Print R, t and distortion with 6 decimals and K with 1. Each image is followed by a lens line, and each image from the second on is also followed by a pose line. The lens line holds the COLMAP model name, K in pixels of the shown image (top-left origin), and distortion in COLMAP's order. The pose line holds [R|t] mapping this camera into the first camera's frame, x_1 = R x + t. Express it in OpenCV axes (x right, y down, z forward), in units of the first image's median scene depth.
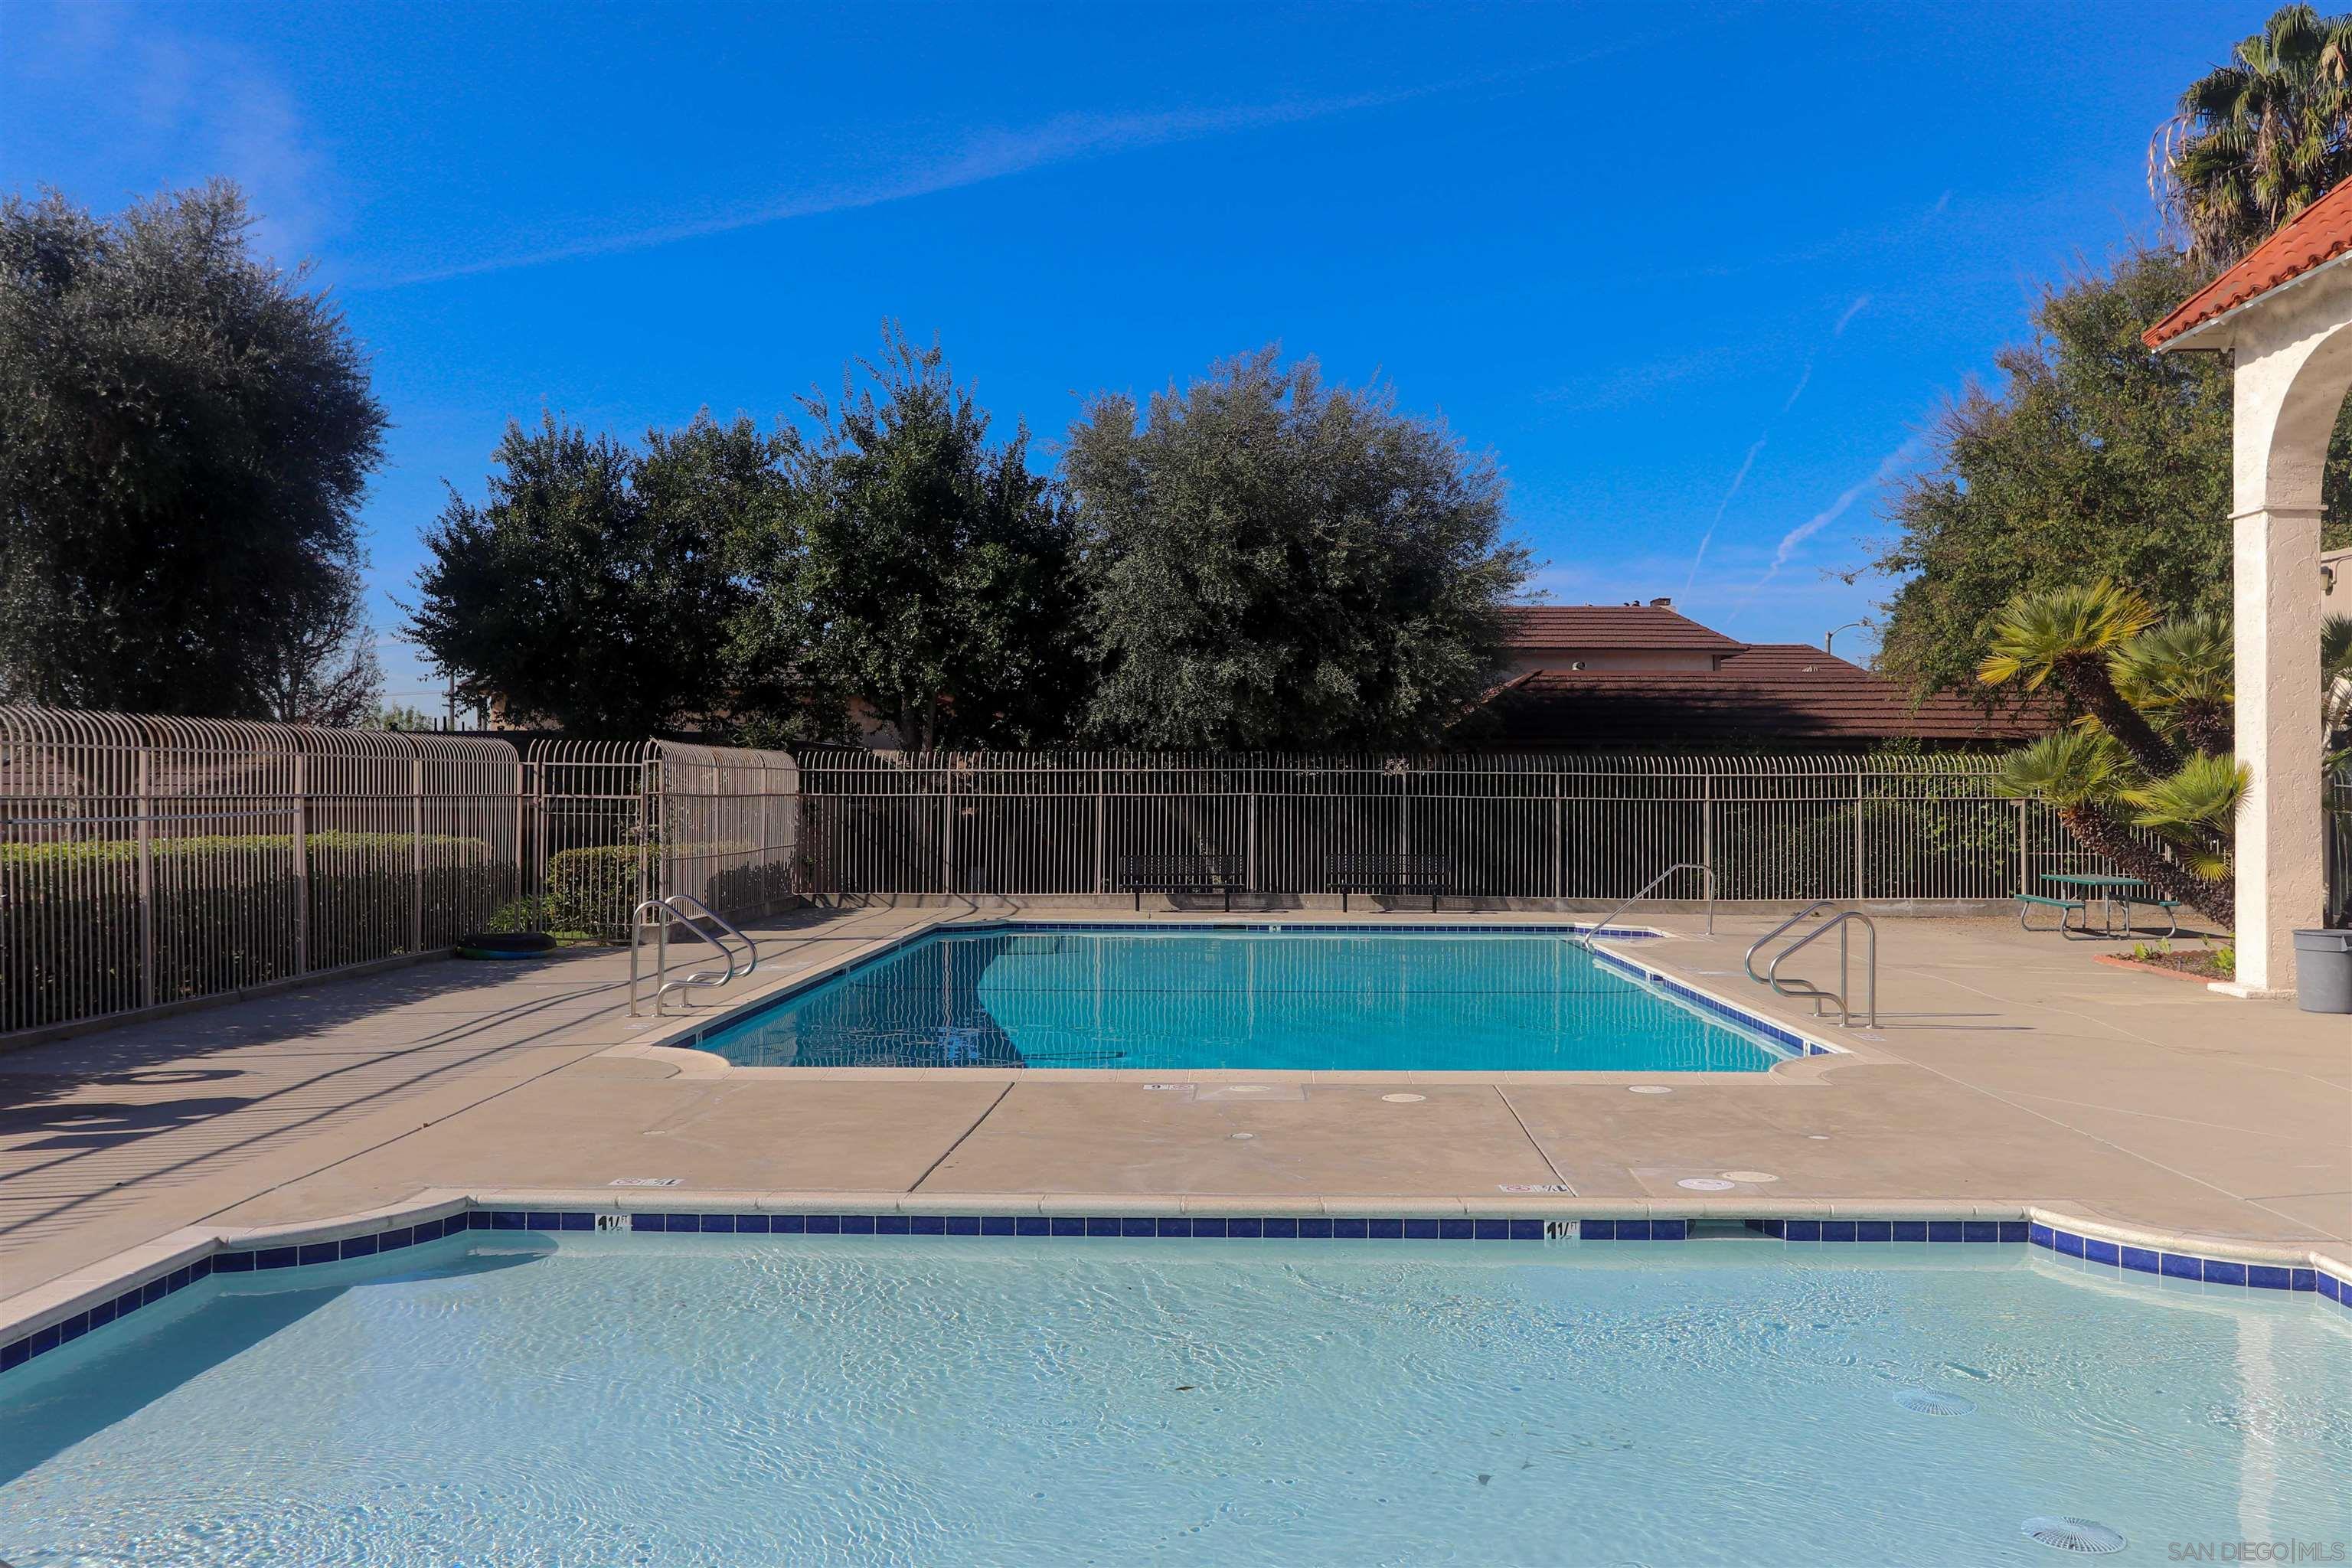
lens RADIAL K [[1875.3, 0, 1176.0], [0, 1875.3, 784.0], [0, 0, 1]] dist [-0.012330, -0.013390]
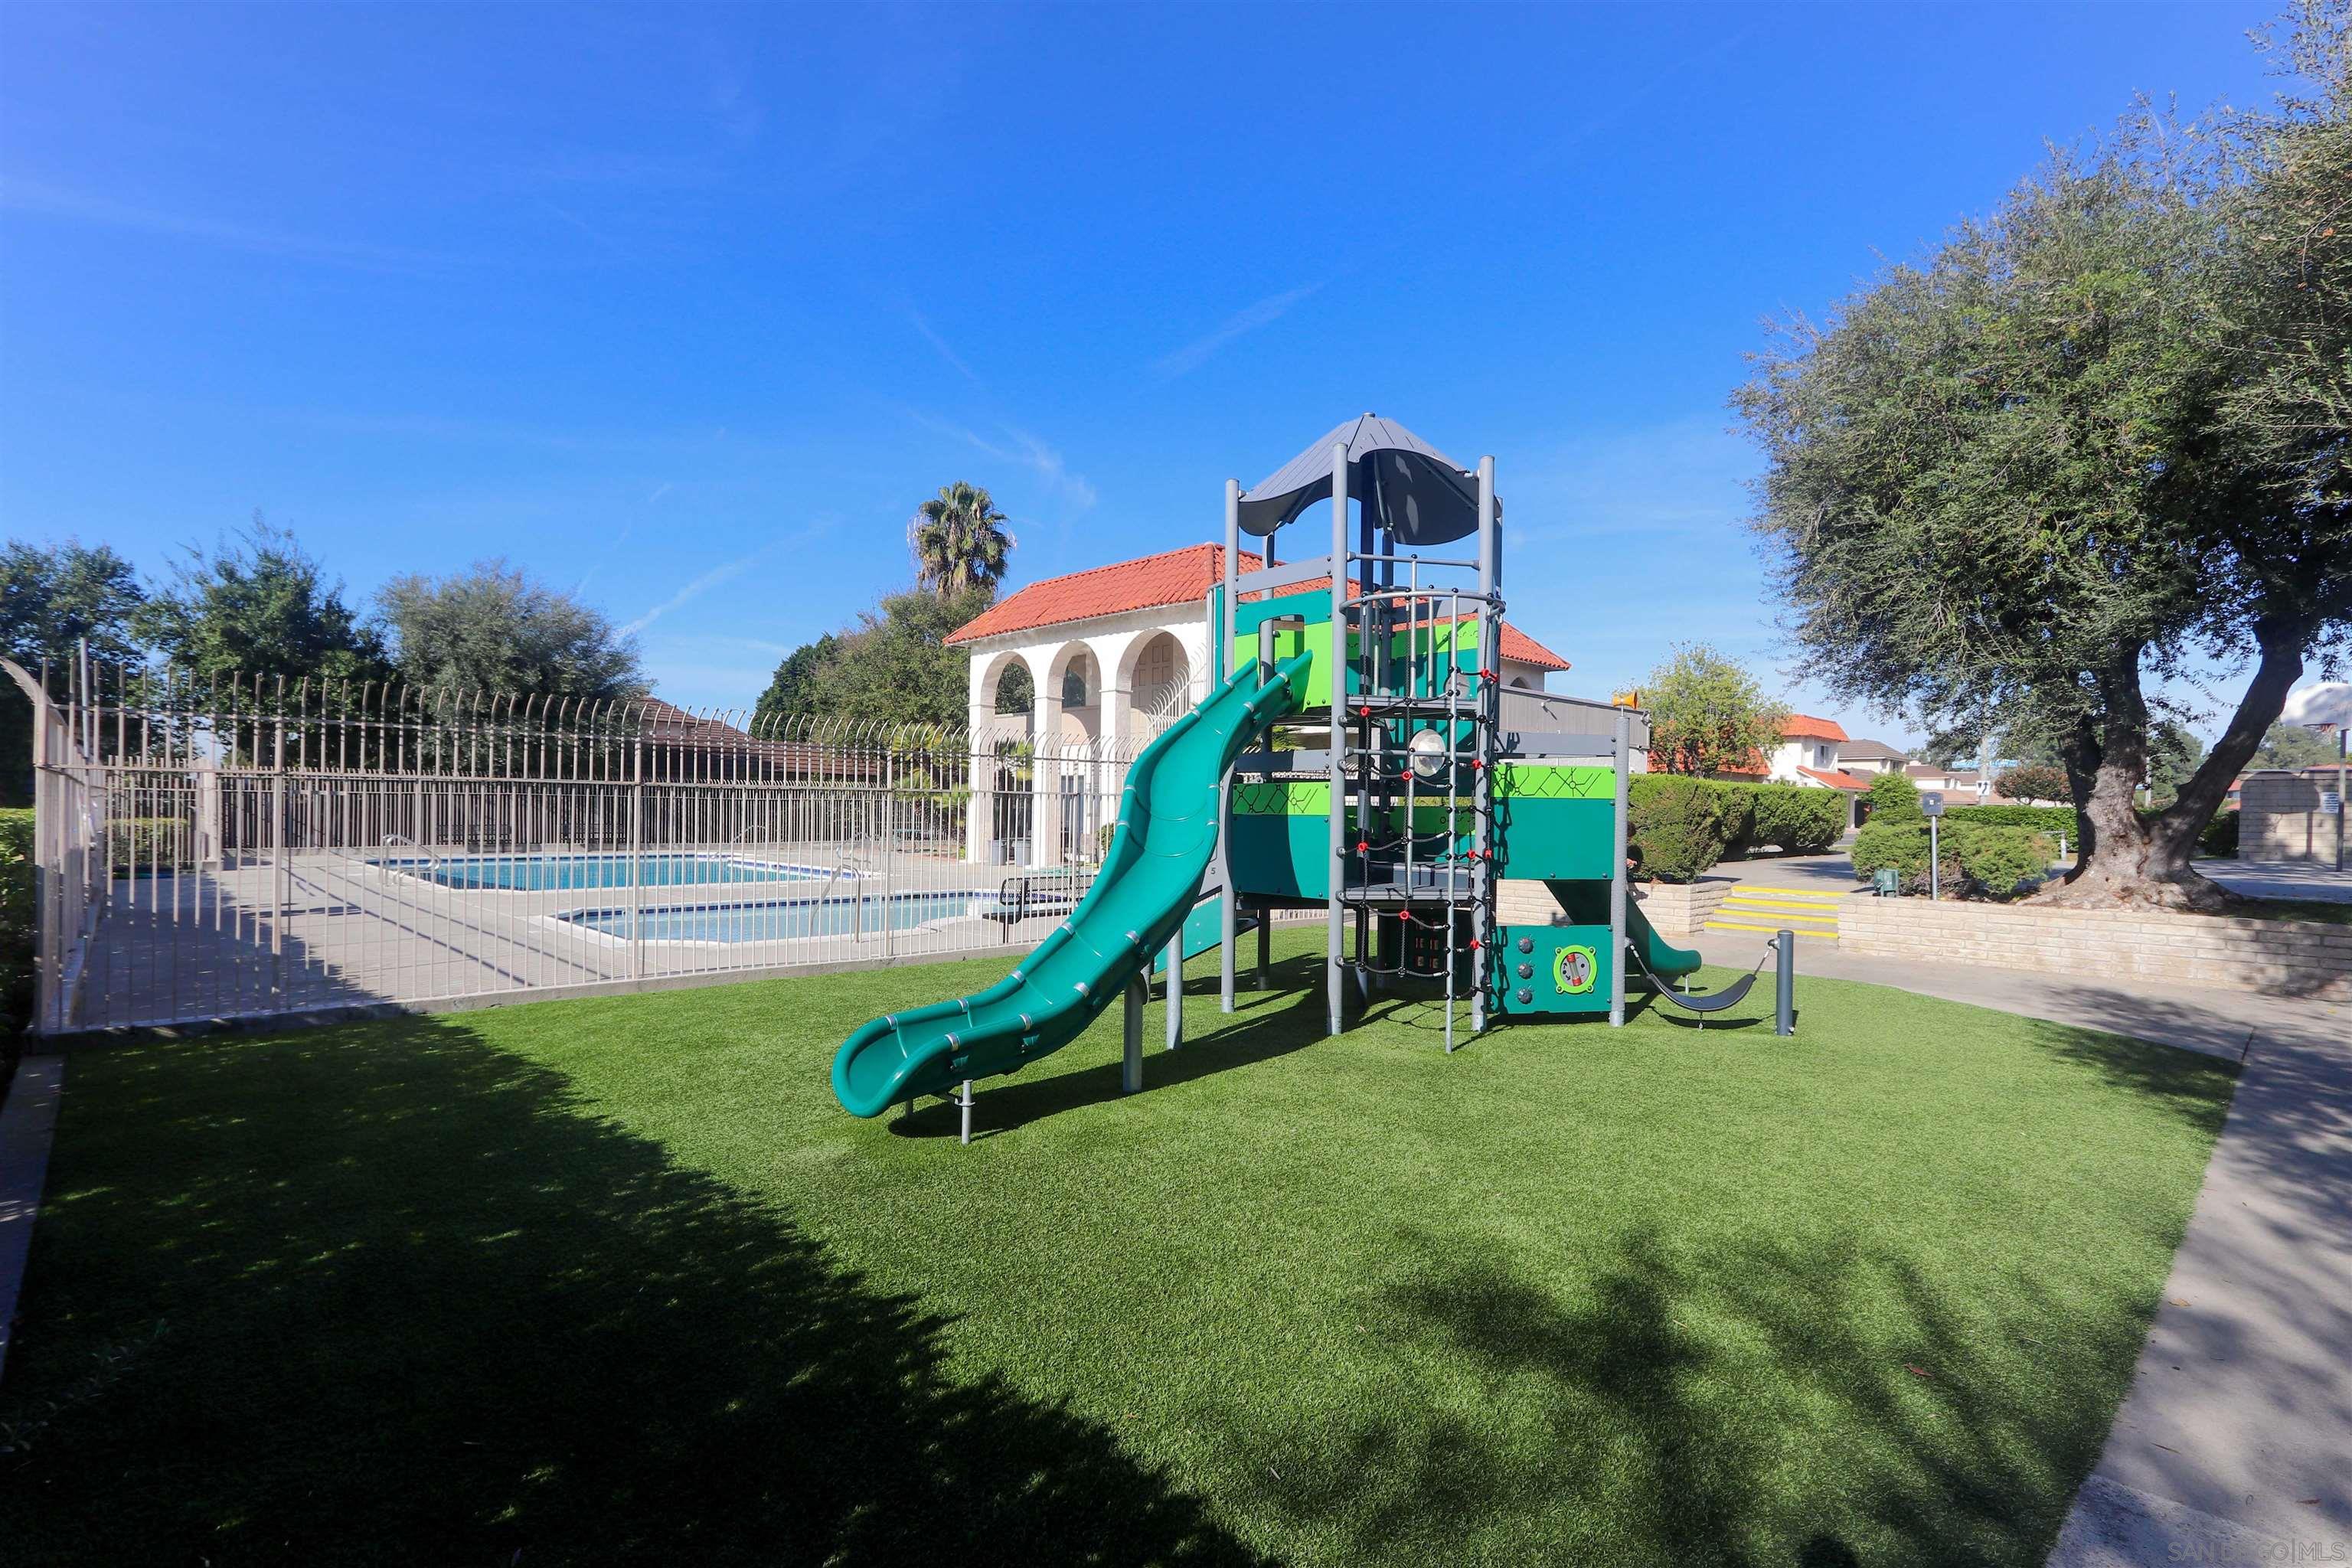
lens RADIAL K [[1097.4, 0, 1192.3], [0, 1097.4, 805.4], [0, 0, 1]] dist [0.017007, 0.000267]
pose [[0.701478, 0.005073, 0.712673, -0.286479], [-0.015765, 0.999840, 0.008401, -0.002067], [-0.712517, -0.017128, 0.701446, -0.324835]]
